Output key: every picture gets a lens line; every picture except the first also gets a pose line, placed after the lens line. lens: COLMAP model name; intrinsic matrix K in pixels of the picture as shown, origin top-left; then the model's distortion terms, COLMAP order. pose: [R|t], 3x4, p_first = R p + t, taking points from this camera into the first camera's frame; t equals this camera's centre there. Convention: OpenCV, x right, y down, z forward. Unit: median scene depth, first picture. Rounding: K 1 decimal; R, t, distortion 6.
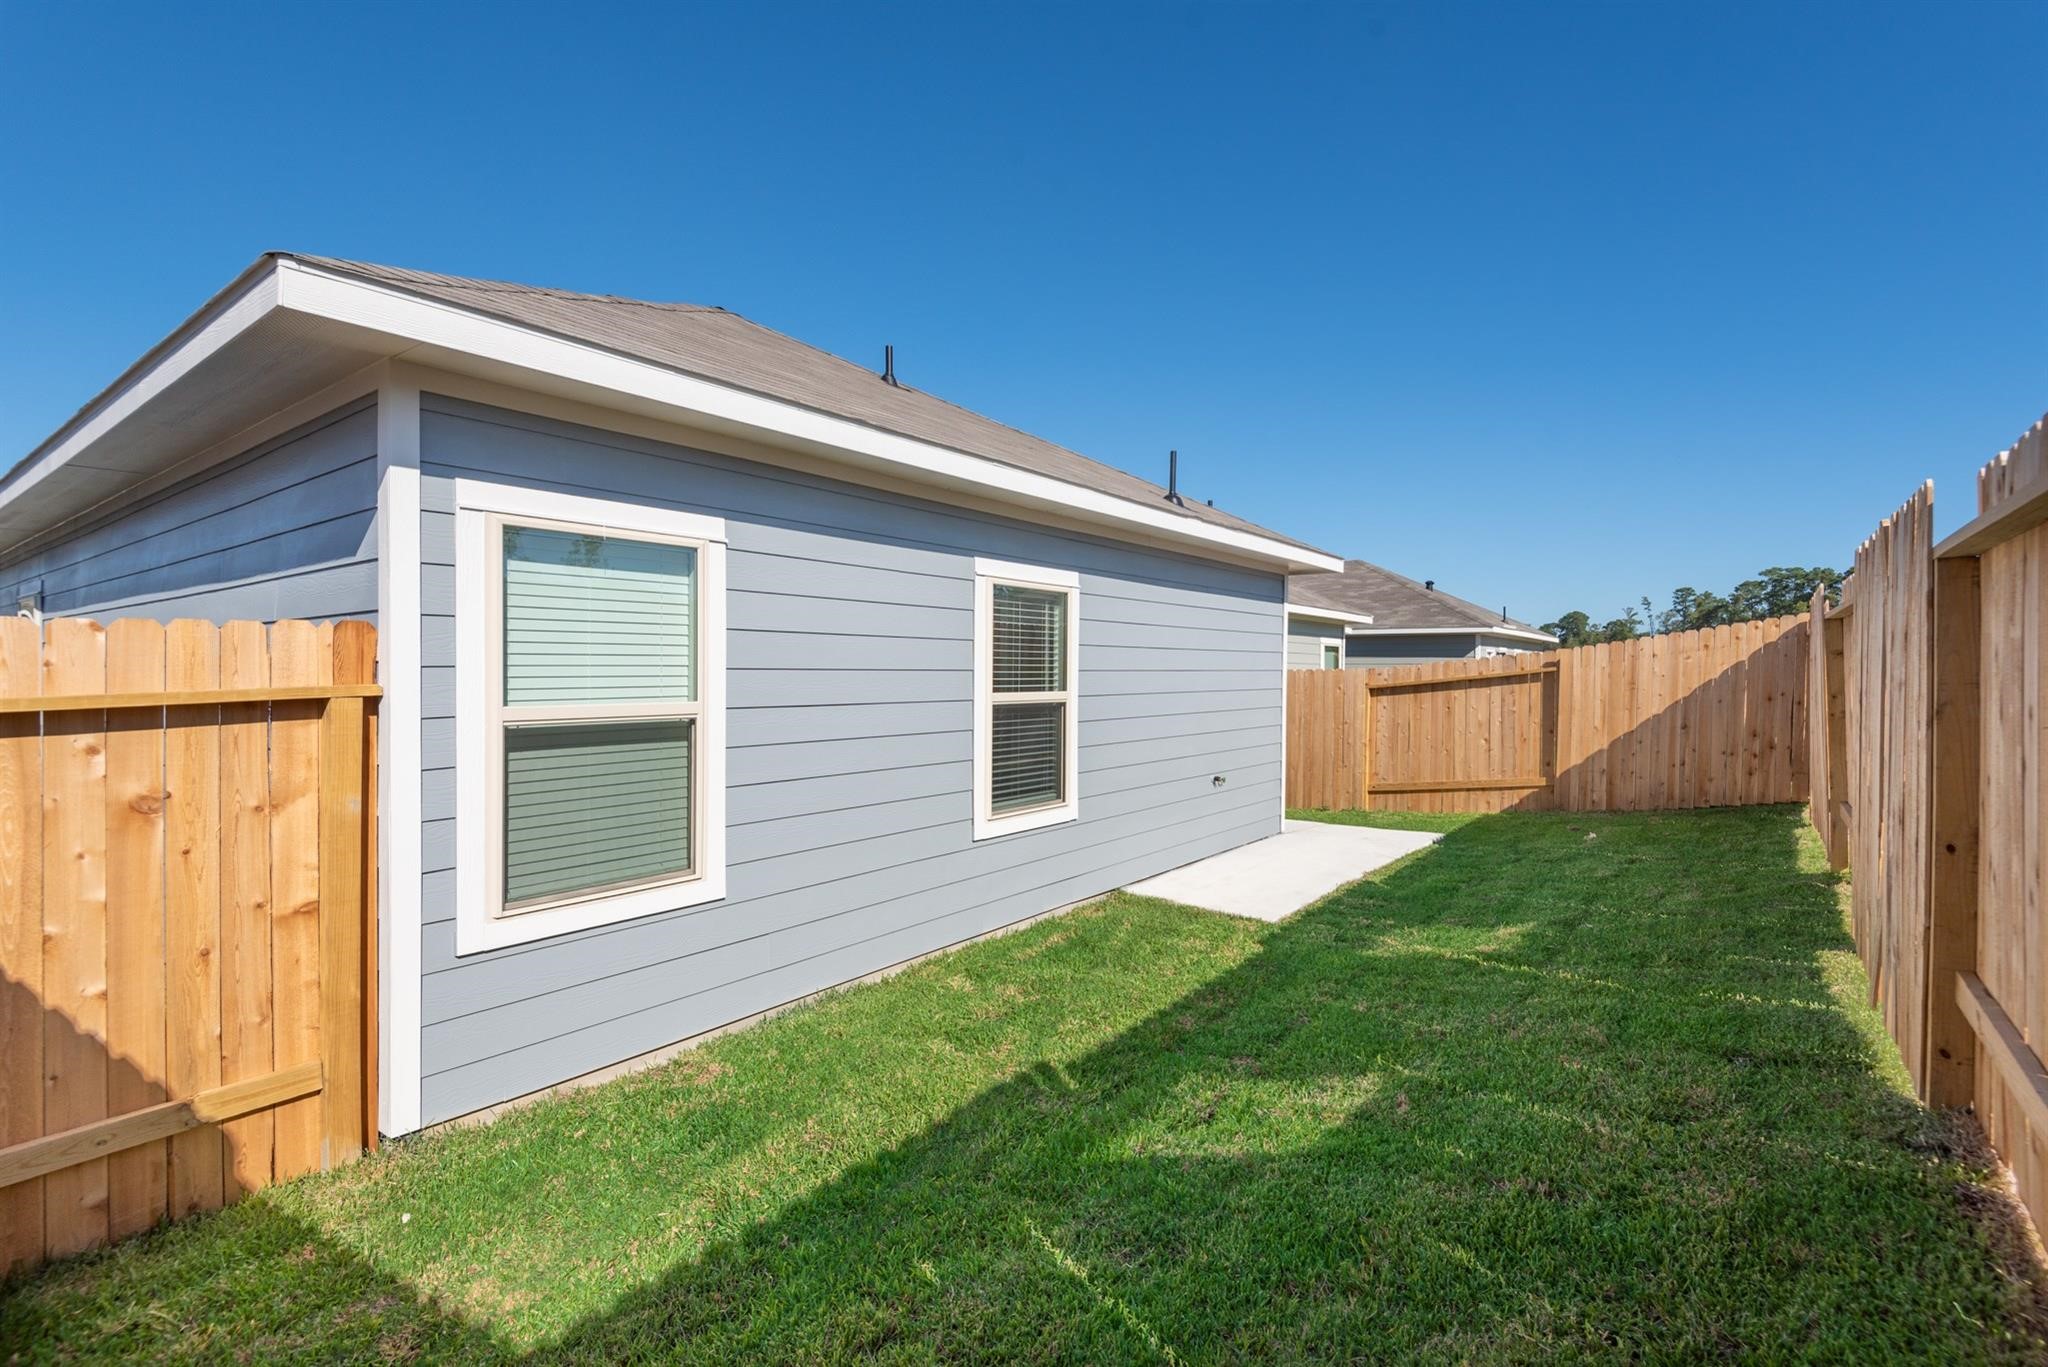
lens RADIAL K [[929.5, 0, 1071.5], [0, 929.5, 677.5], [0, 0, 1]] dist [0.000027, -0.000085]
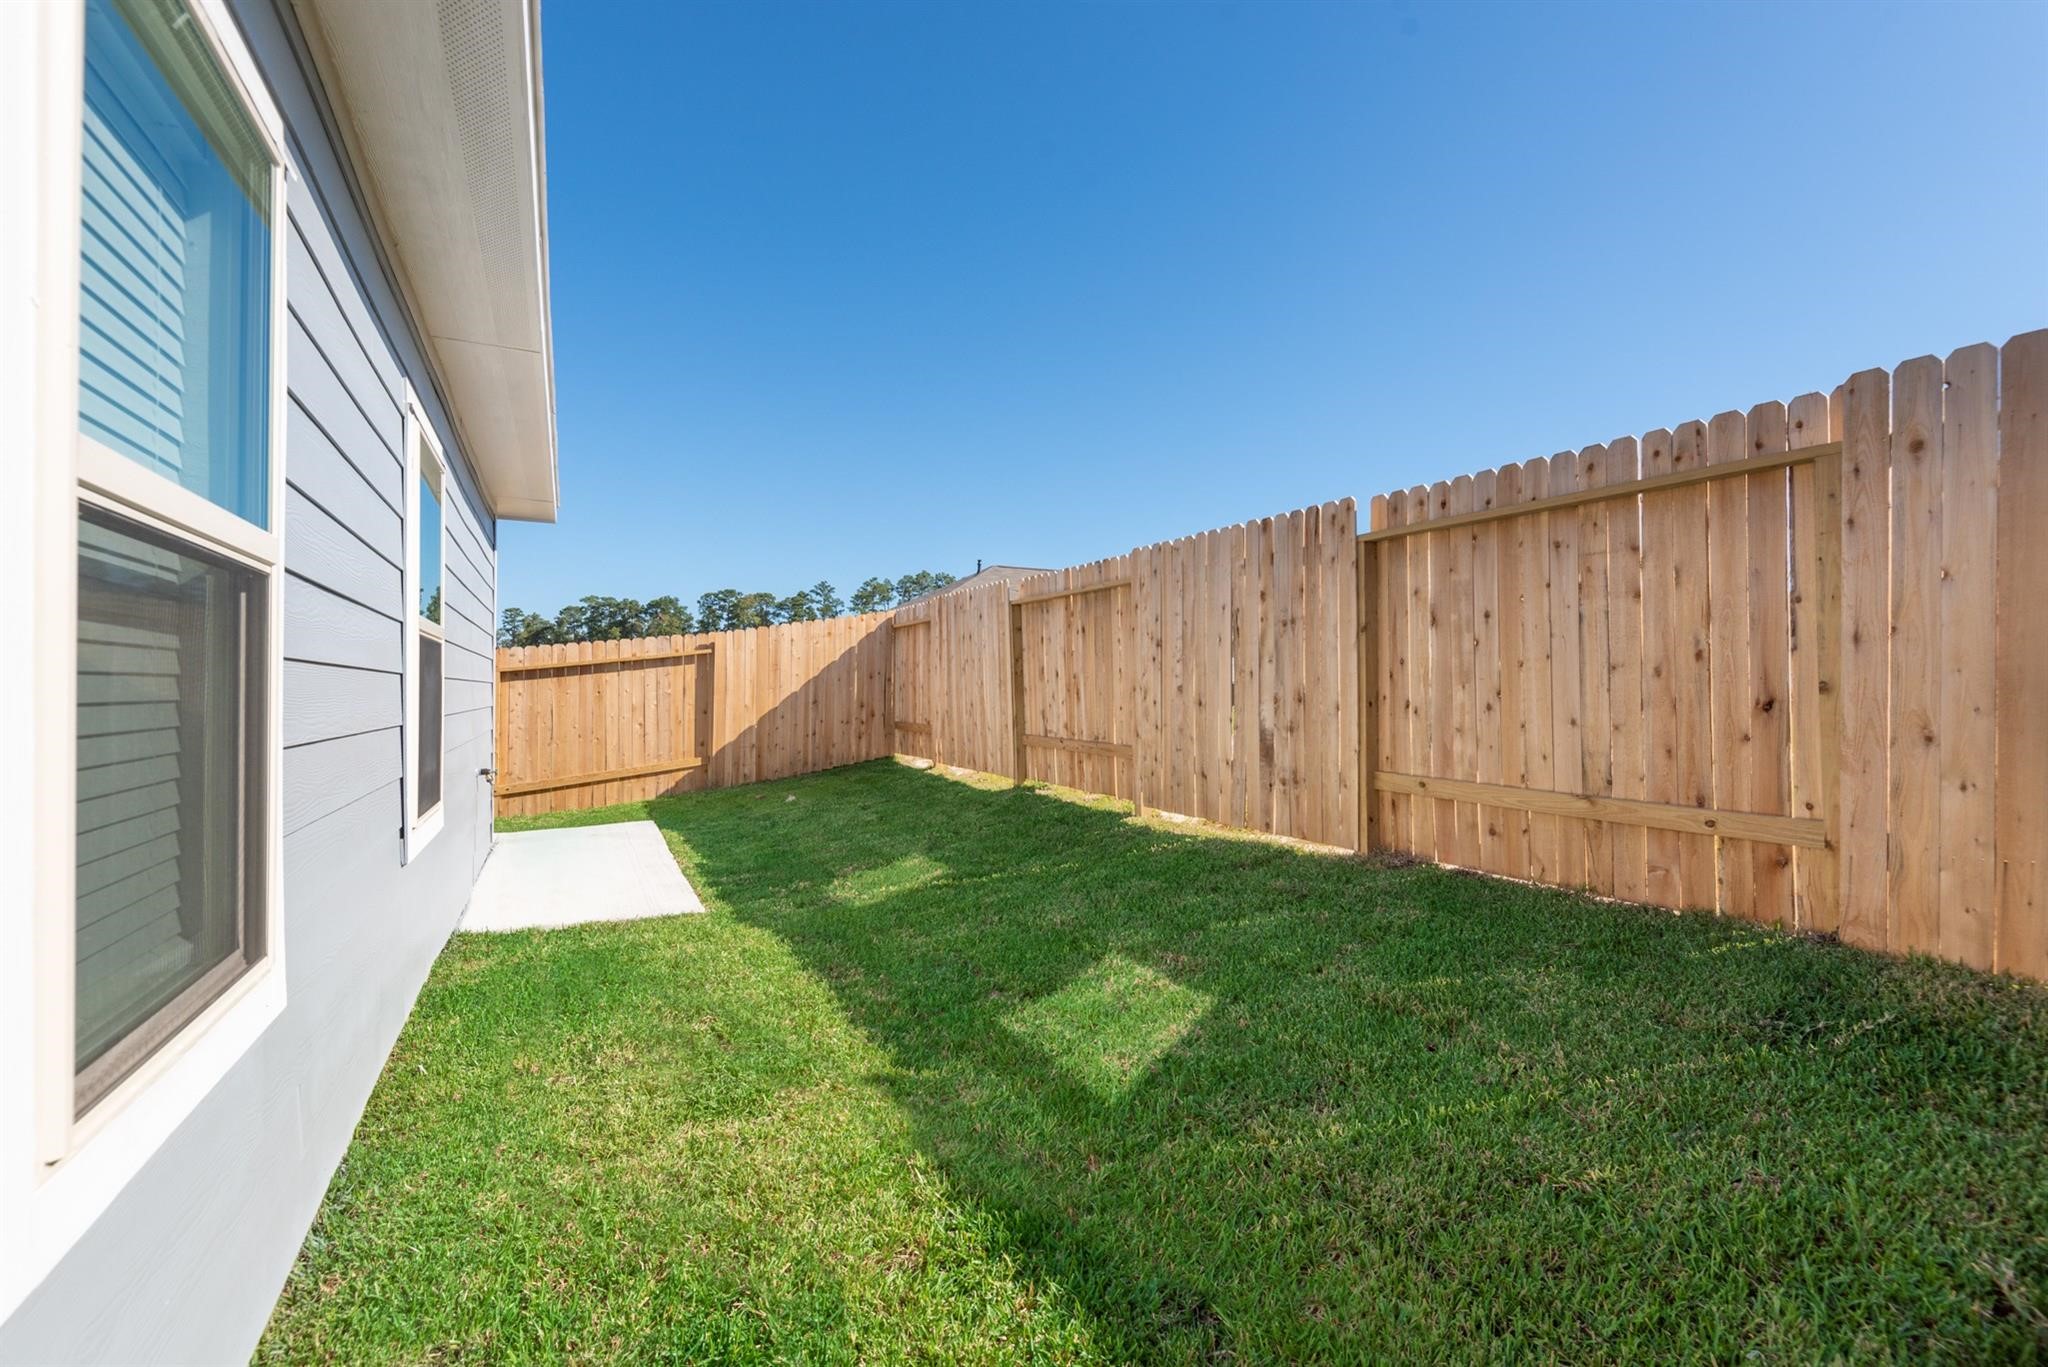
lens RADIAL K [[929.5, 0, 1071.5], [0, 929.5, 677.5], [0, 0, 1]] dist [0.000027, -0.000085]
pose [[0.427064, 0.003823, 0.904213, -0.251890], [0.014867, 0.999826, -0.011249, 0.039238], [-0.904099, 0.018247, 0.426933, 0.204235]]
